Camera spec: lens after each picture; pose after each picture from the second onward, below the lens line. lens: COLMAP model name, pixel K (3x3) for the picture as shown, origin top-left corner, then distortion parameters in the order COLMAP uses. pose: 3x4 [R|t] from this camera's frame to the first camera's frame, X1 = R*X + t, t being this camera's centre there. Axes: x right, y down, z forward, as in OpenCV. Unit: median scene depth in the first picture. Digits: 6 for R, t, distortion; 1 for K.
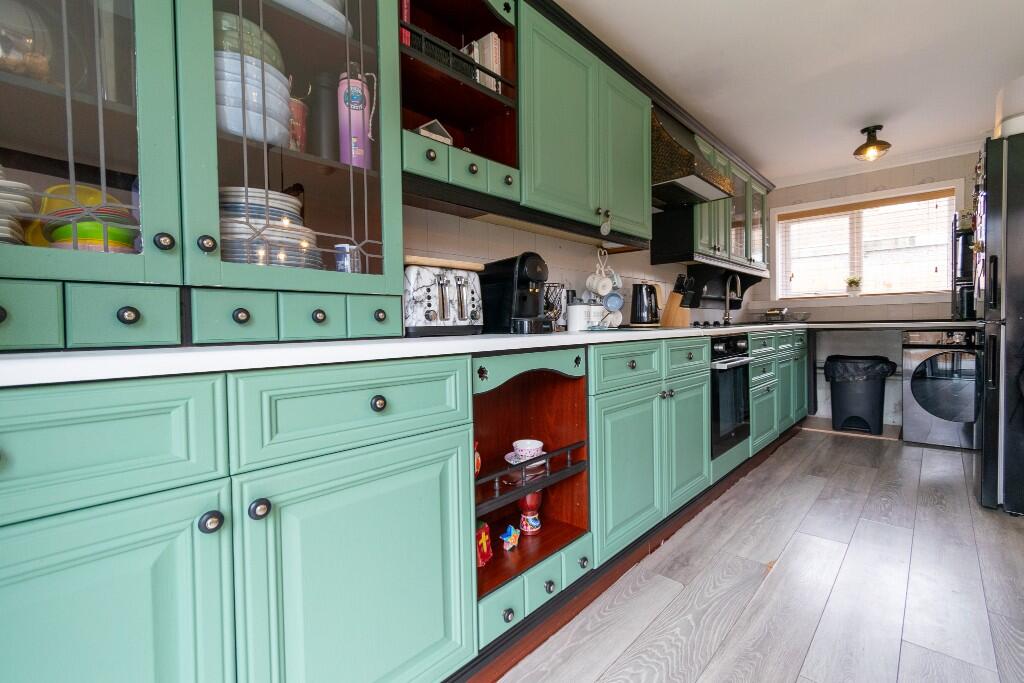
lens RADIAL K [[451.3, 0, 512.4], [0, 451.3, 324.0], [0, 0, 1]] dist [0.000393, -0.000003]
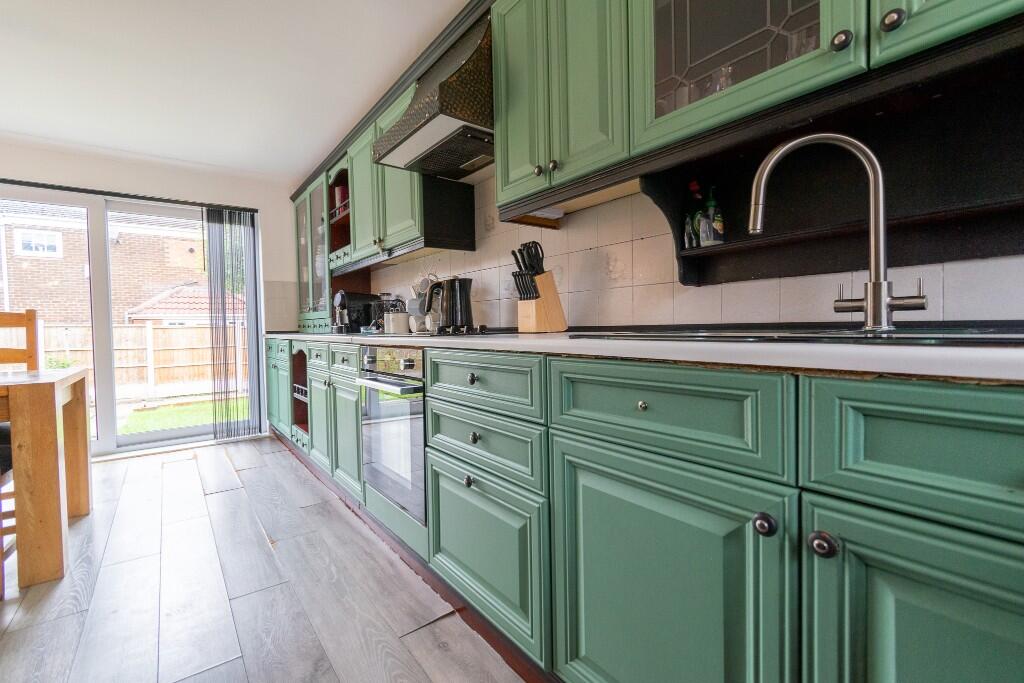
lens RADIAL K [[454.8, 0, 513.5], [0, 454.8, 337.9], [0, 0, 1]] dist [0.000027, -0.000007]
pose [[-0.159073, 0.031648, -0.986759, 1.139293], [-0.000517, 0.999483, 0.032139, -0.009089], [0.987267, 0.005623, -0.158975, 1.277310]]
